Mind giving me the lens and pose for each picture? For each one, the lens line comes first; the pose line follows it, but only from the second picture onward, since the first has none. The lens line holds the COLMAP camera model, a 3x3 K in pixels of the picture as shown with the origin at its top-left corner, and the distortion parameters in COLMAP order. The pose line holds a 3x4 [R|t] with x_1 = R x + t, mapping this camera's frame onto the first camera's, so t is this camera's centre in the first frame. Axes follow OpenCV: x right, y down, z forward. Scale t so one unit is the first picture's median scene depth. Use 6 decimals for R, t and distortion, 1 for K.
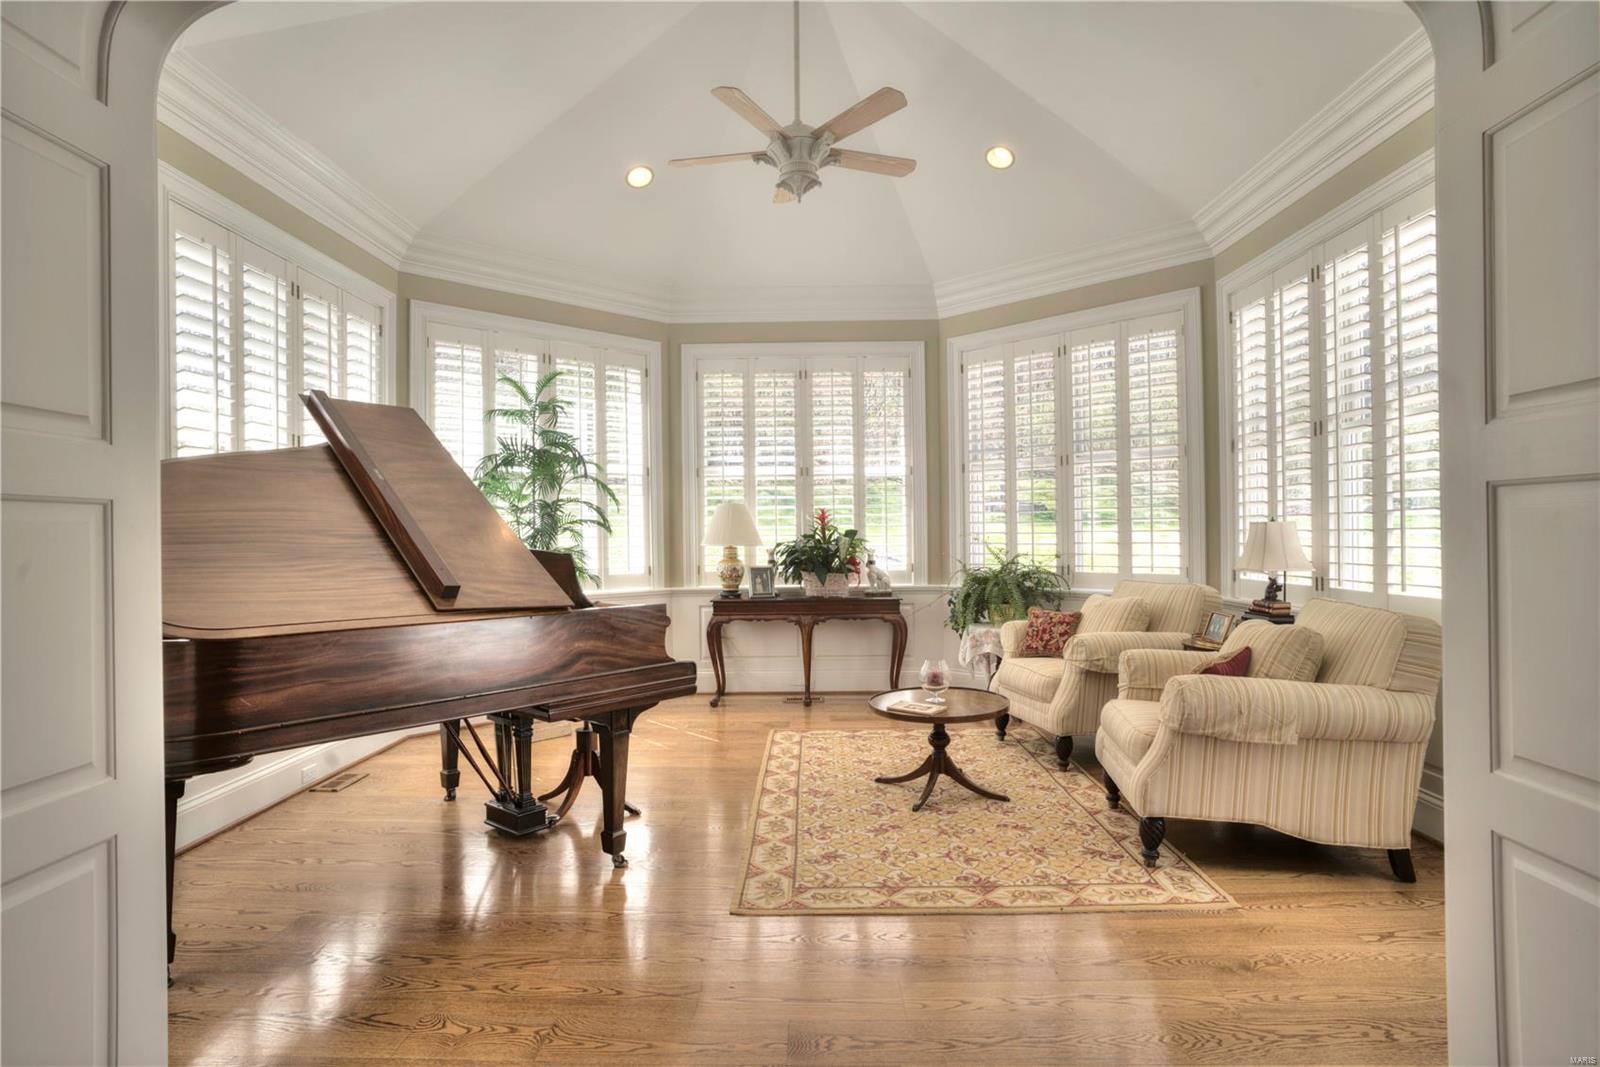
lens RADIAL K [[835.2, 0, 800.4], [0, 835.2, 528.4], [0, 0, 1]] dist [-0.050089, 0.021142]
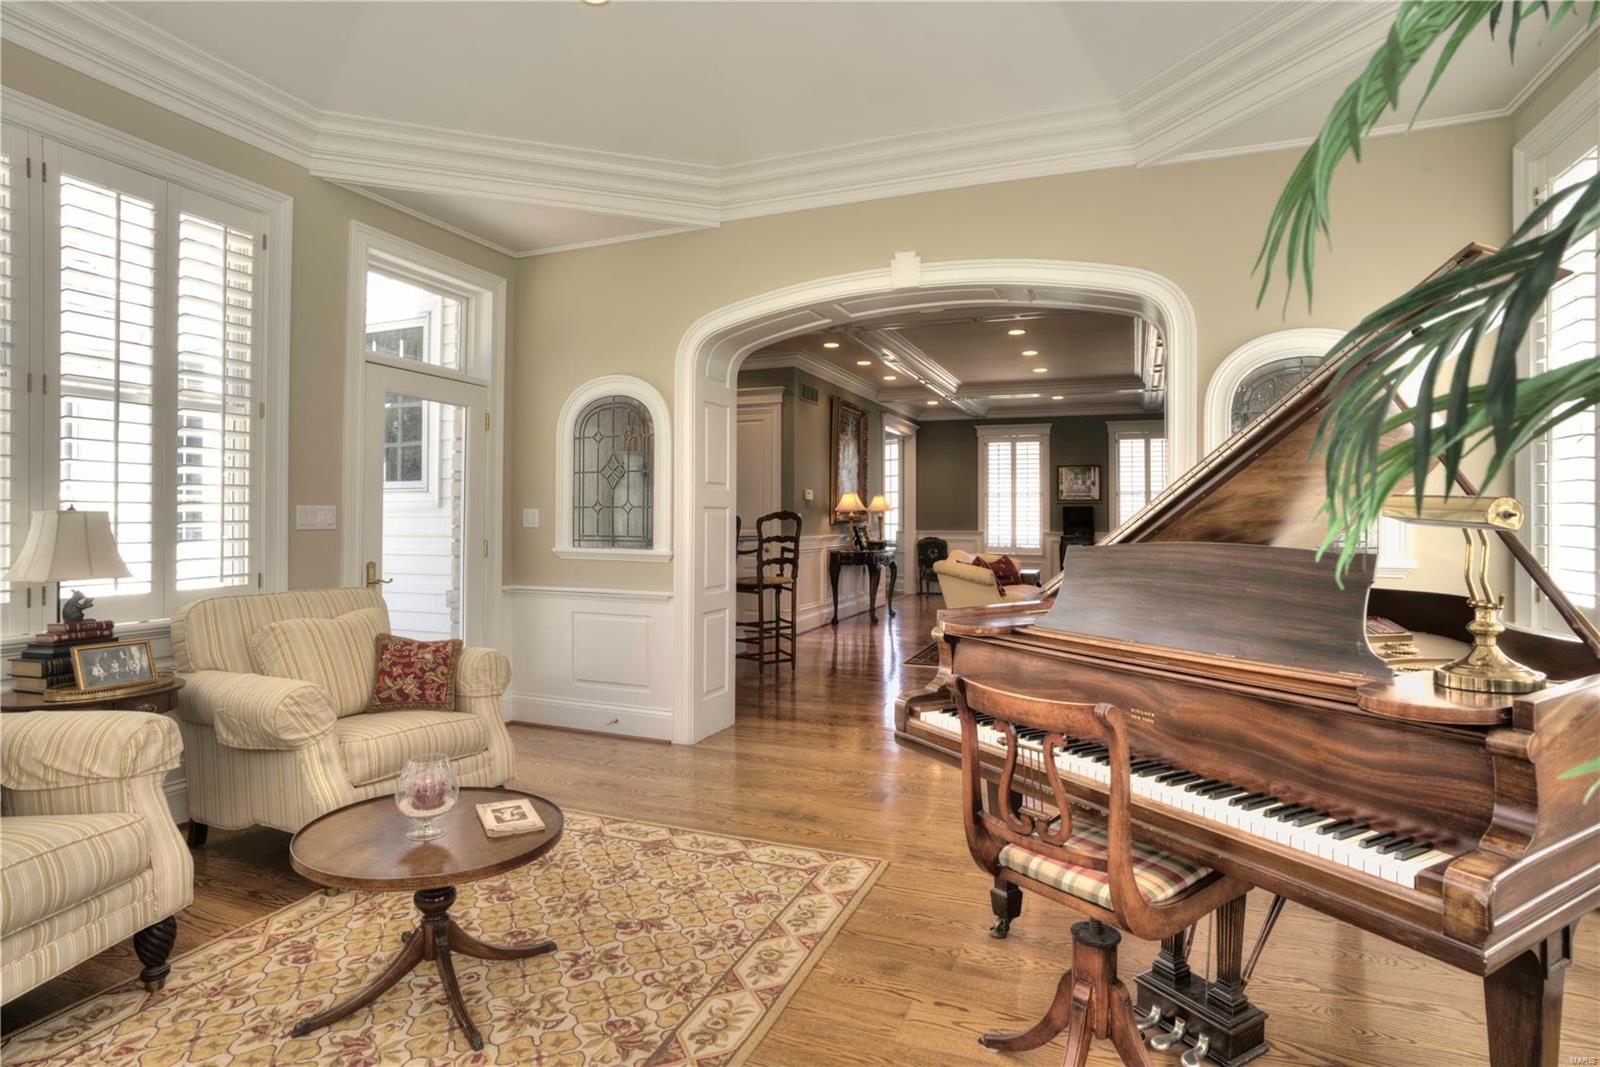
lens RADIAL K [[835.2, 0, 797.2], [0, 835.2, 525.9], [0, 0, 1]] dist [-0.050089, 0.021142]
pose [[-0.931114, 0.003871, 0.364709, -0.319428], [0.005007, 0.999985, 0.002171, 0.009061], [-0.364695, 0.003847, -0.931119, 1.760081]]
